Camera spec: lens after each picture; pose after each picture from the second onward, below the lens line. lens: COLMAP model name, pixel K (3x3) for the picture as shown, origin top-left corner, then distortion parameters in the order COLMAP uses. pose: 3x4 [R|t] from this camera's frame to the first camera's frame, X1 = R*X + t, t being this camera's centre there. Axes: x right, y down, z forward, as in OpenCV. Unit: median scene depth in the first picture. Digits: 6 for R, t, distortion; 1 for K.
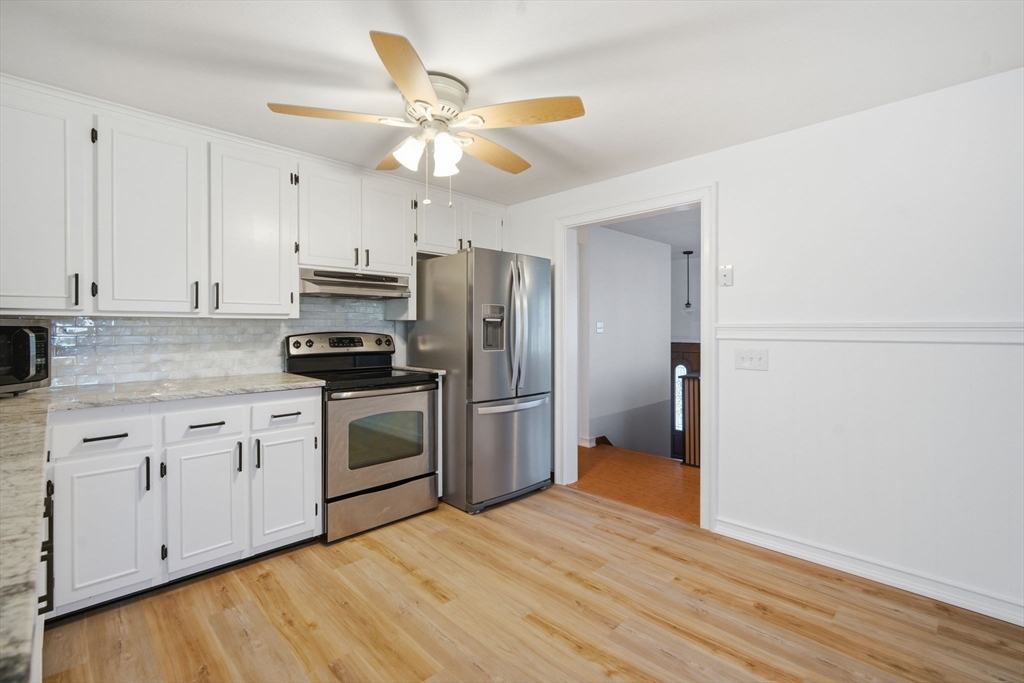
lens RADIAL K [[453.8, 0, 507.2], [0, 453.8, 328.1], [0, 0, 1]] dist [-0.008984, 0.000675]
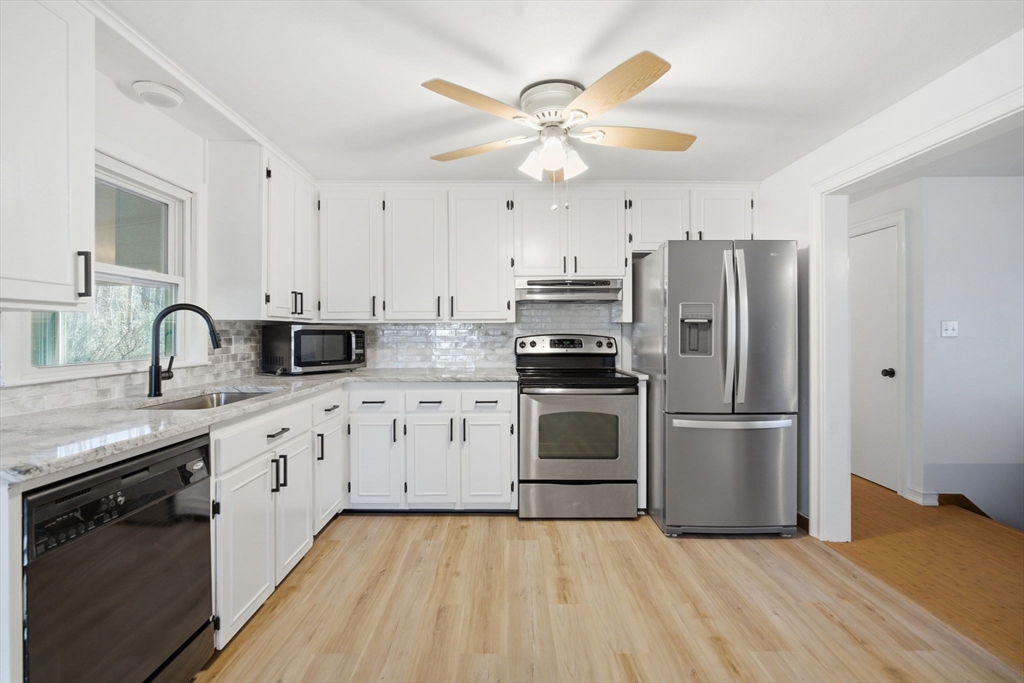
lens RADIAL K [[451.6, 0, 512.4], [0, 451.6, 330.7], [0, 0, 1]] dist [-0.008058, 0.000900]
pose [[0.721575, -0.001995, -0.692333, 0.351226], [0.001961, 0.999998, -0.000837, 0.001146], [0.692333, -0.000754, 0.721578, 0.149568]]
